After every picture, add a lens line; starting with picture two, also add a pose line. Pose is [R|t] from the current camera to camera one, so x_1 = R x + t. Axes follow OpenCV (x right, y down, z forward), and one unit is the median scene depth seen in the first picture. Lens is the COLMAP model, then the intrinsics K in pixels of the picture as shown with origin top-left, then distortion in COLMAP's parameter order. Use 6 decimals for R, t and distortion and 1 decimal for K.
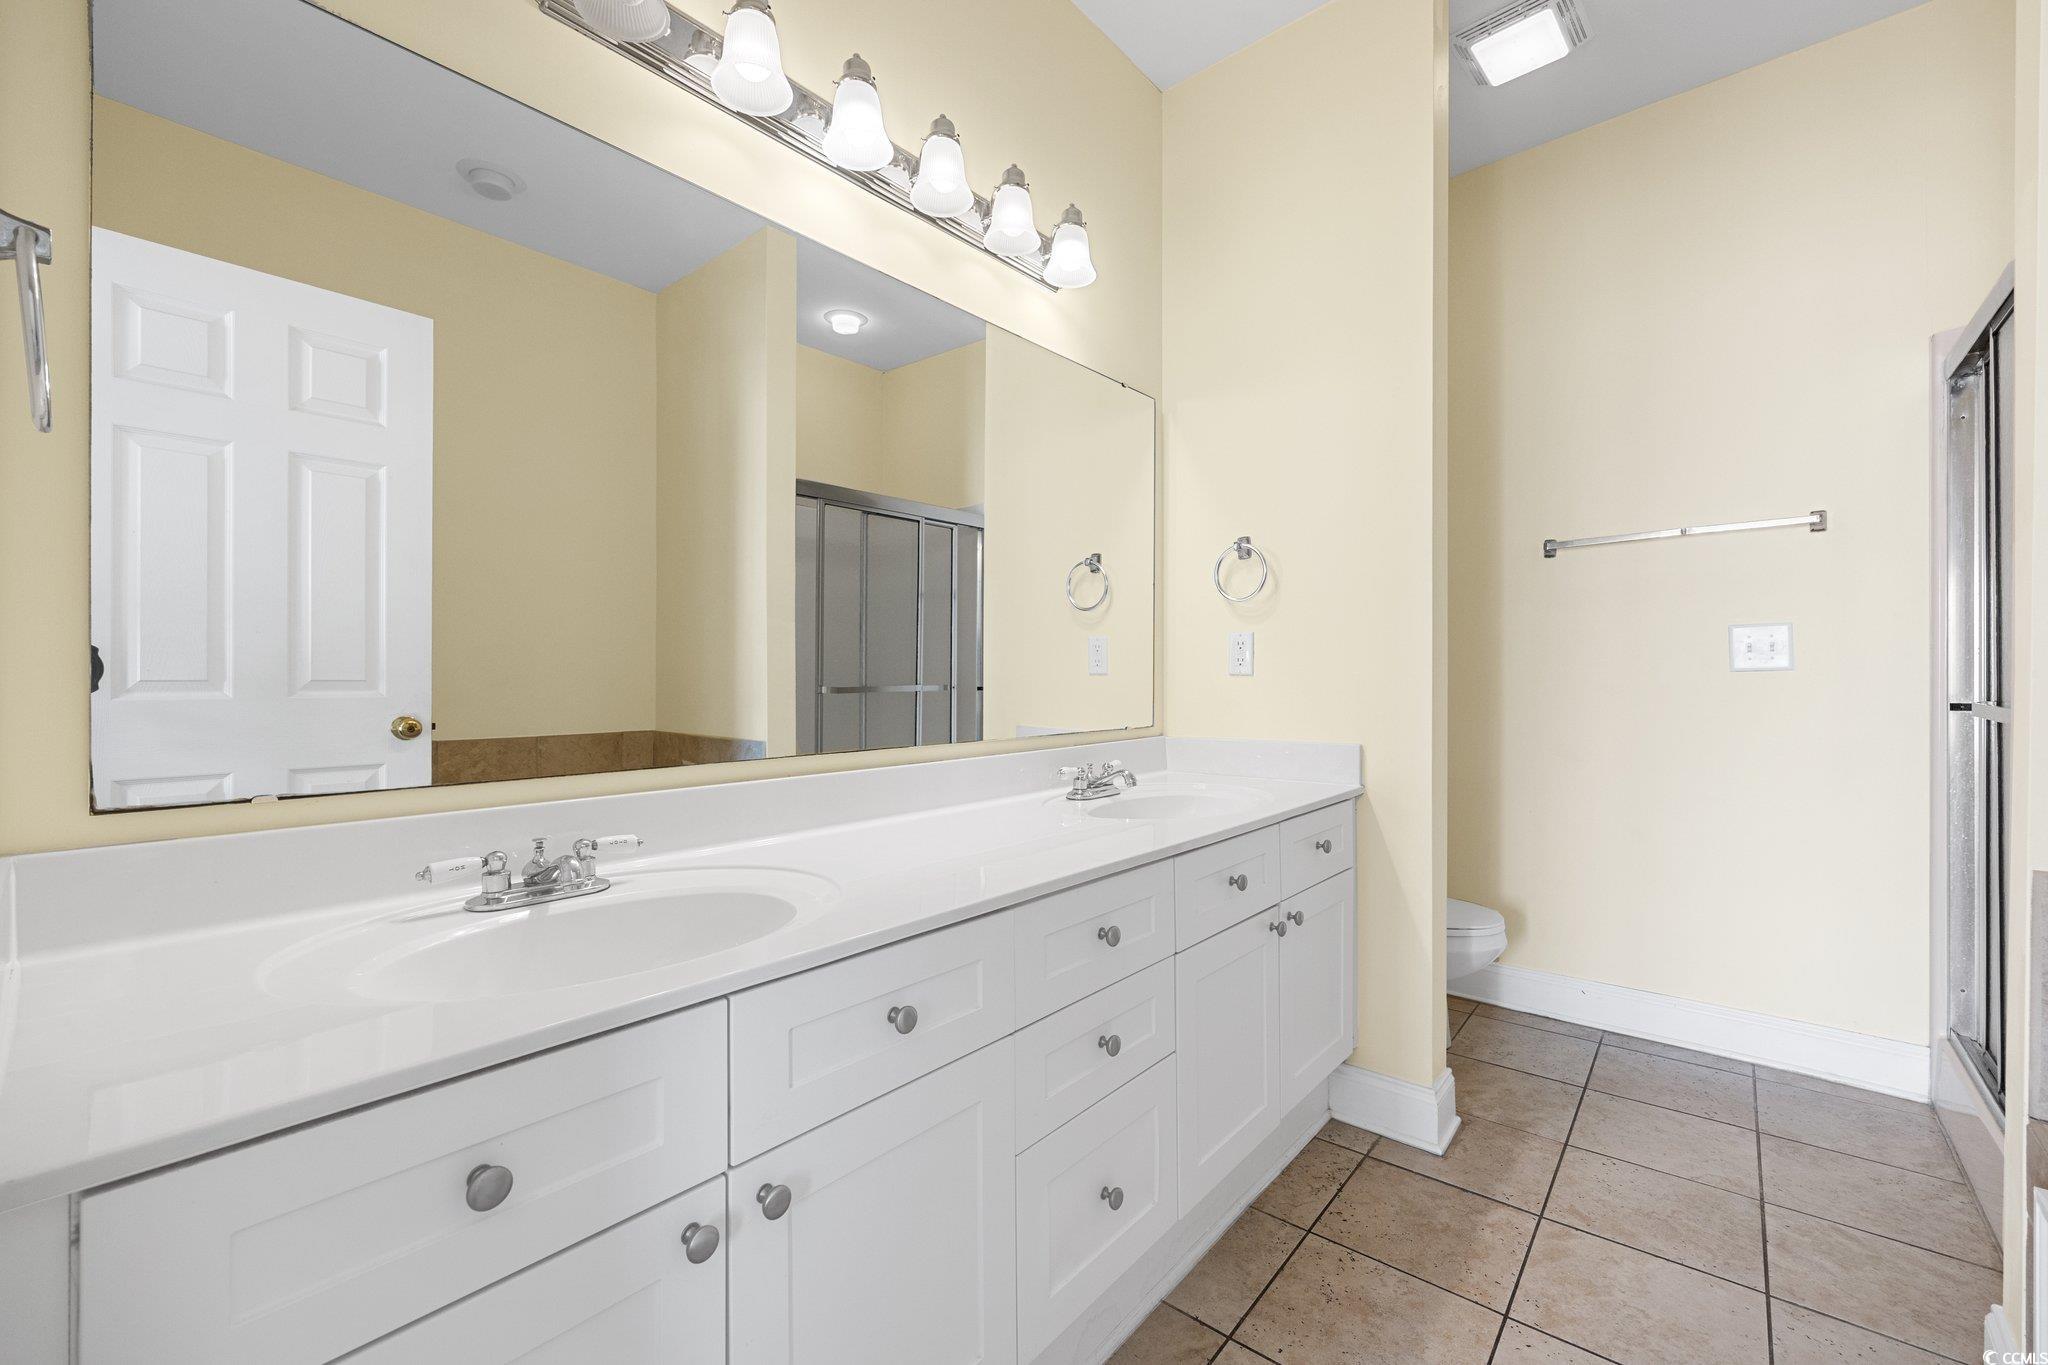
lens RADIAL K [[822.1, 0, 1021.7], [0, 822.1, 691.2], [0, 0, 1]] dist [-0.003406, -0.000426]
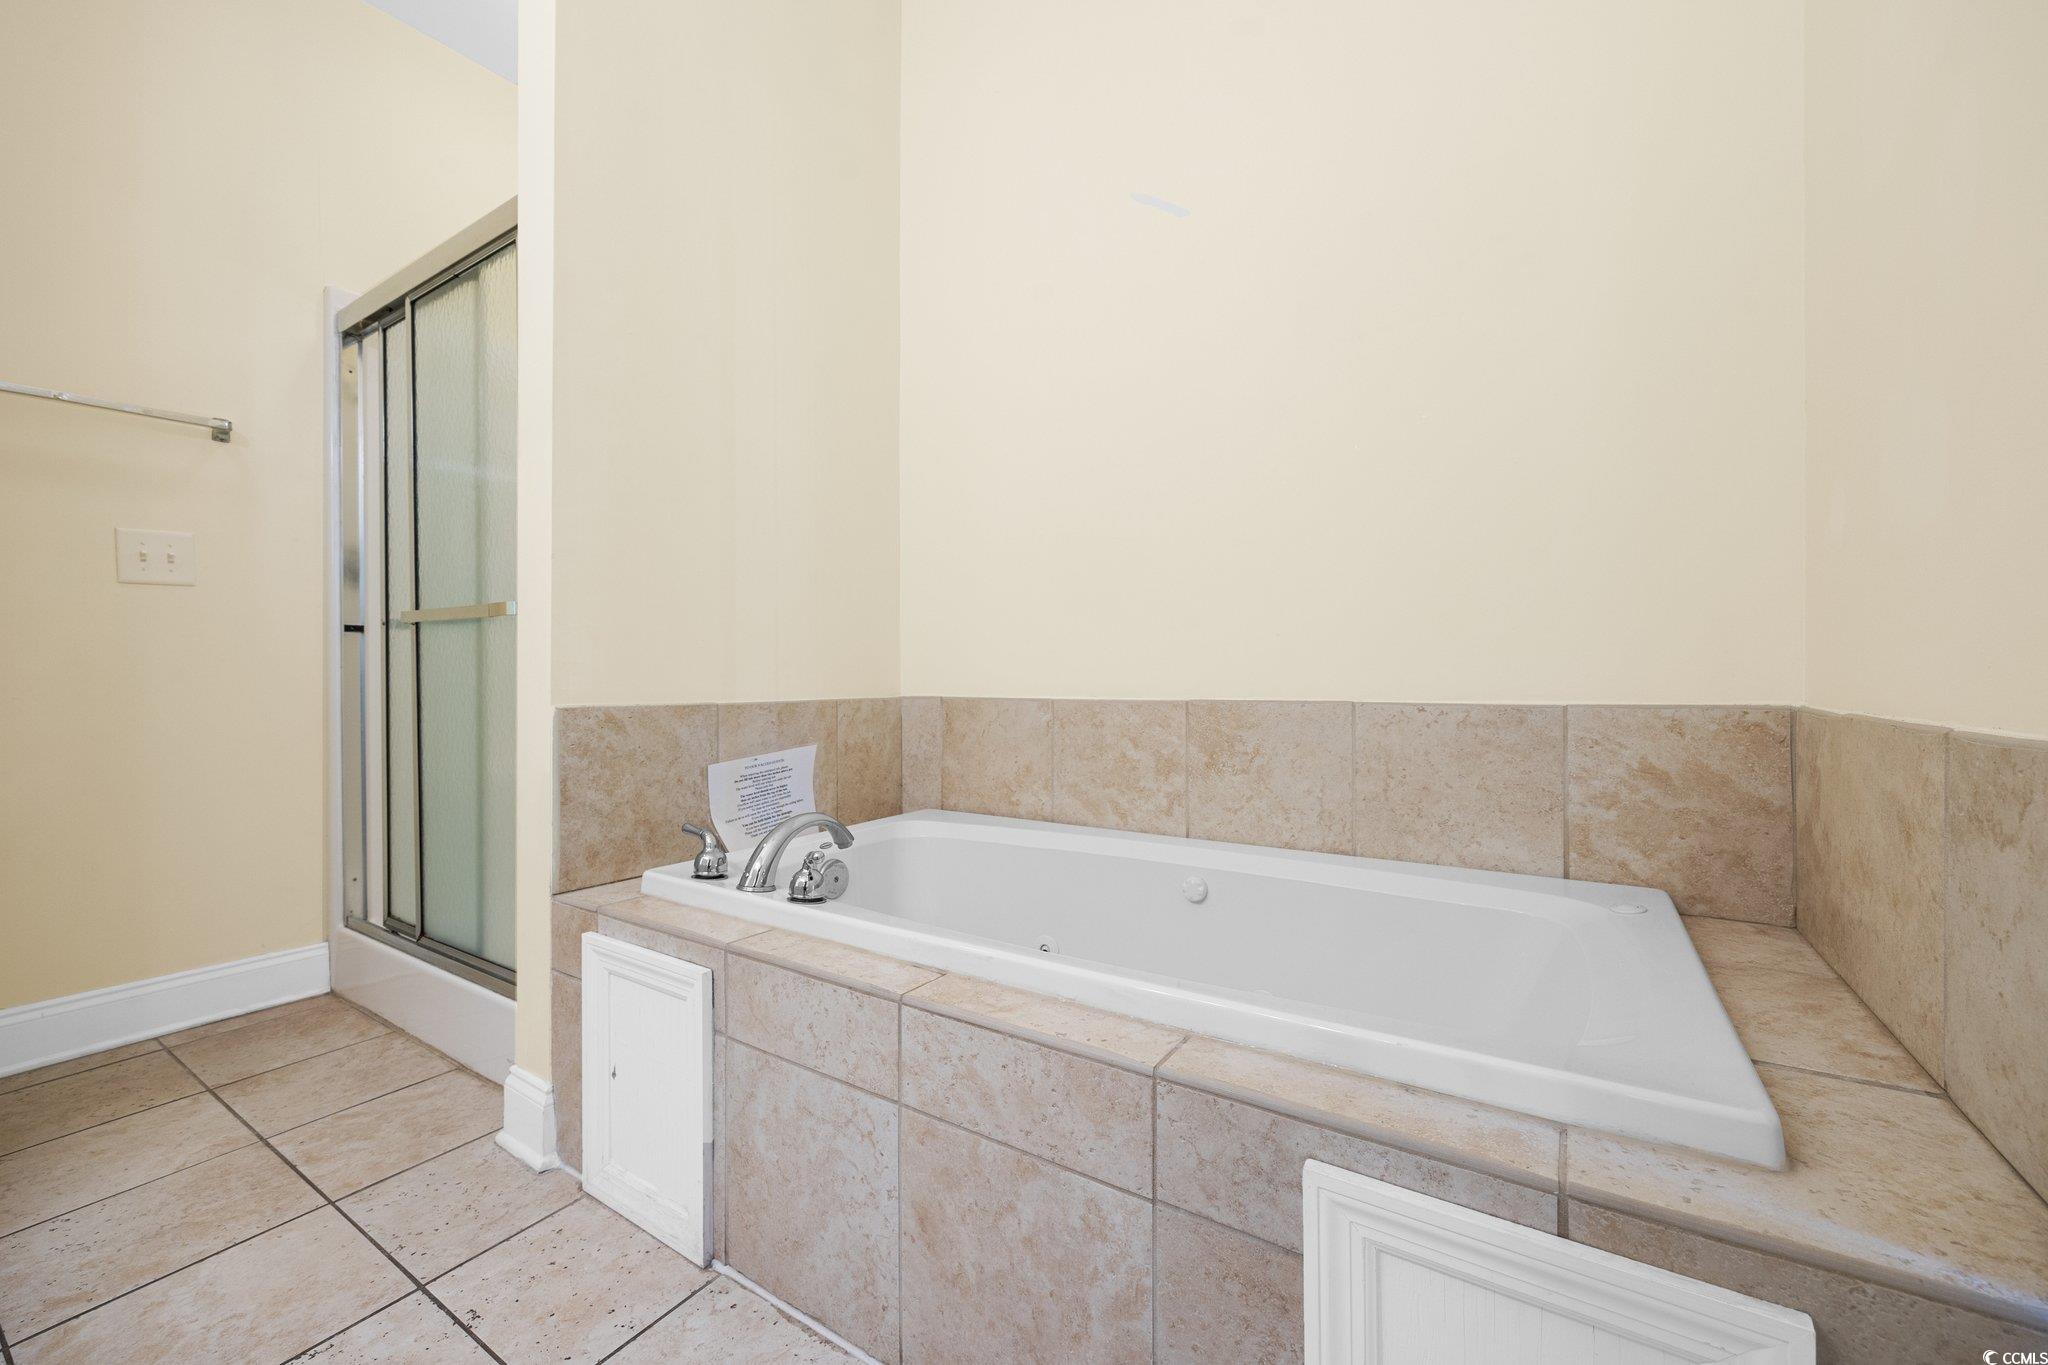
lens RADIAL K [[822.1, 0, 1018.1], [0, 822.1, 677.8], [0, 0, 1]] dist [-0.003406, -0.000426]
pose [[-0.118954, -0.007948, 0.992868, -0.107923], [0.015249, 0.999835, 0.009831, 0.112400], [-0.992783, 0.016310, -0.118813, 0.269049]]
